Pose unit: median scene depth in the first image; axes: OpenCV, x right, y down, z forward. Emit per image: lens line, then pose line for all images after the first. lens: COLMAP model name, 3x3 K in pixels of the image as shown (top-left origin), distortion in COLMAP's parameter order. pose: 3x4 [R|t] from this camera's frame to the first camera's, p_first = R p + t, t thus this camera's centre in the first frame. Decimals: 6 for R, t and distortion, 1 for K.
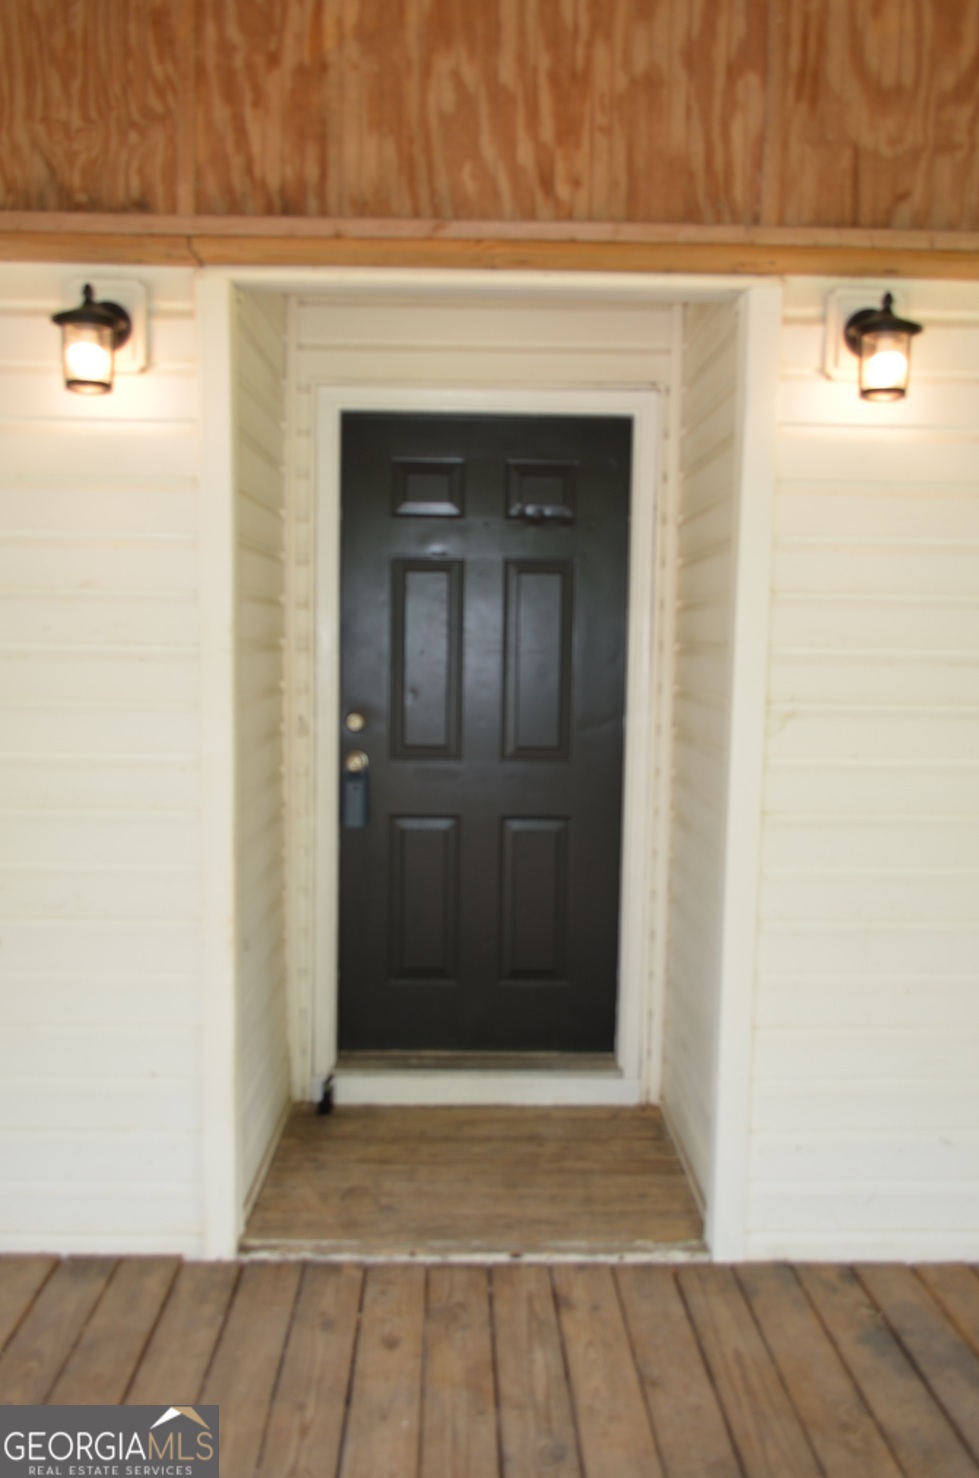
lens RADIAL K [[1153.1, 0, 463.2], [0, 1153.1, 779.6], [0, 0, 1]] dist [-0.016399, 0.000626]
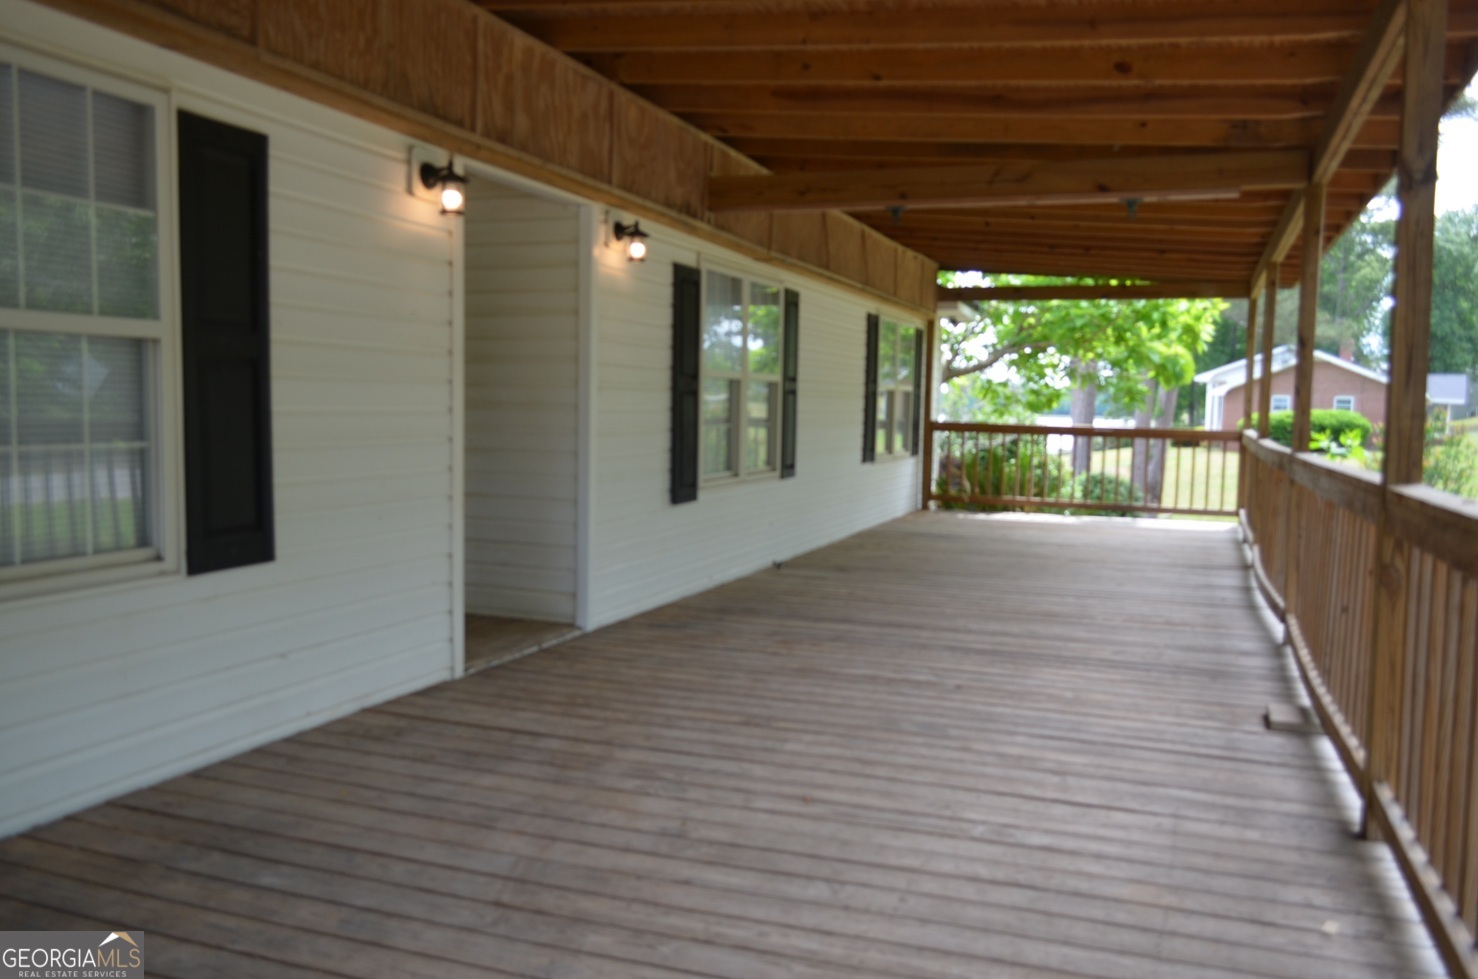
lens RADIAL K [[1153.1, 0, 741.2], [0, 1153.1, 489.2], [0, 0, 1]] dist [-0.016399, 0.000626]
pose [[0.369247, -0.078852, 0.925980, -1.975082], [0.070698, 0.995890, 0.056614, 0.044760], [-0.926638, 0.044561, 0.373304, -0.149125]]
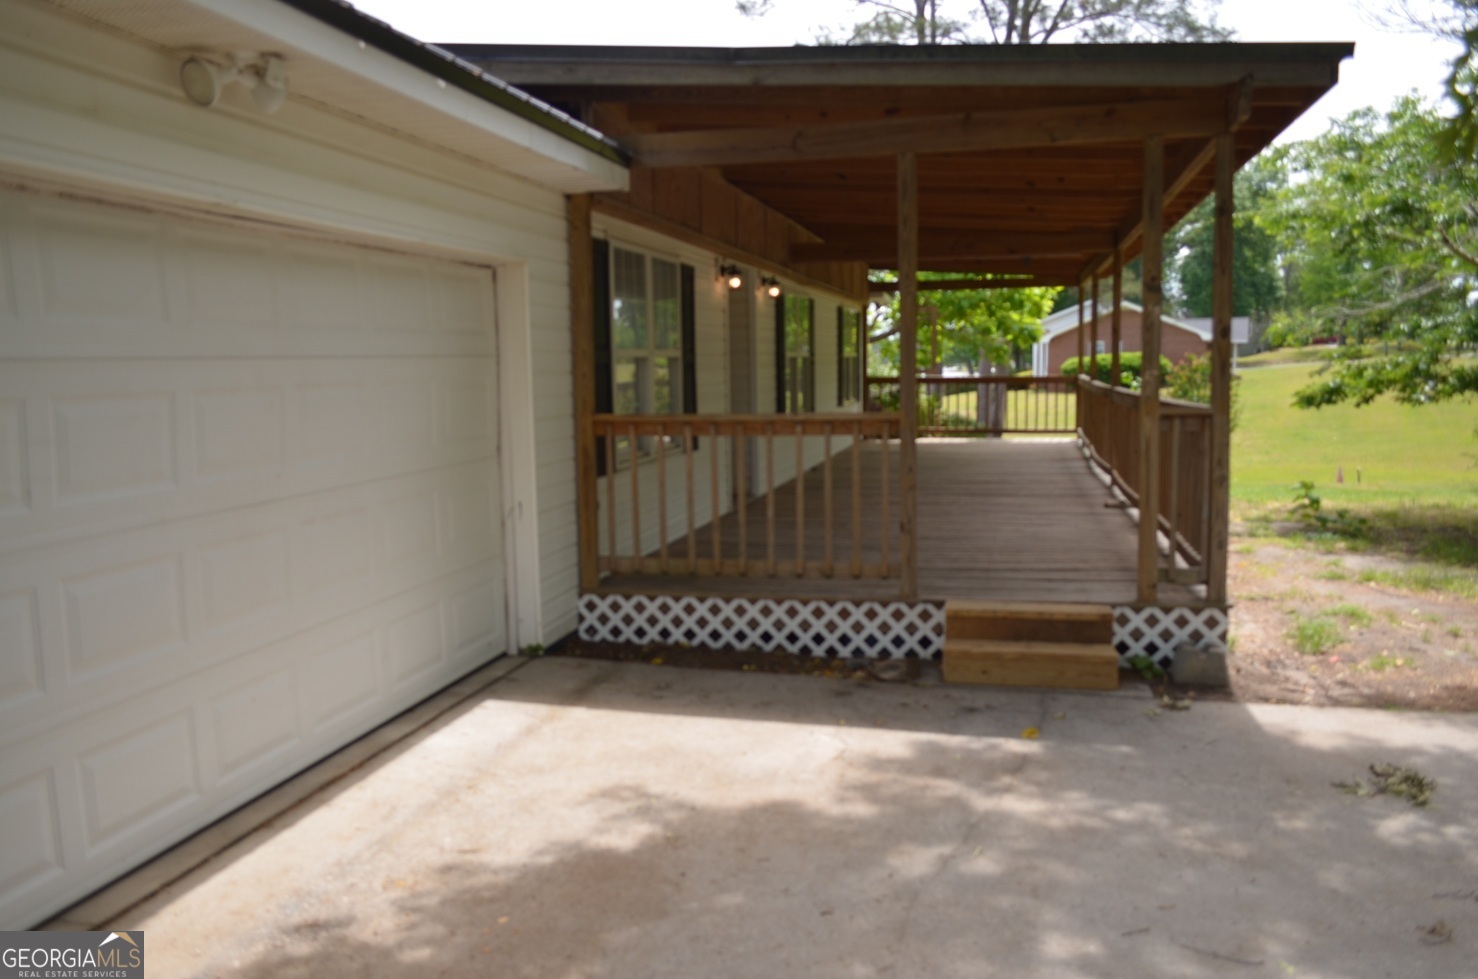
lens RADIAL K [[1153.1, 0, 737.6], [0, 1153.1, 488.4], [0, 0, 1]] dist [-0.016399, 0.000626]
pose [[0.235868, -0.127284, 0.963413, -4.569470], [0.108130, 0.988666, 0.104147, -0.074771], [-0.965750, 0.079609, 0.246958, 0.046870]]
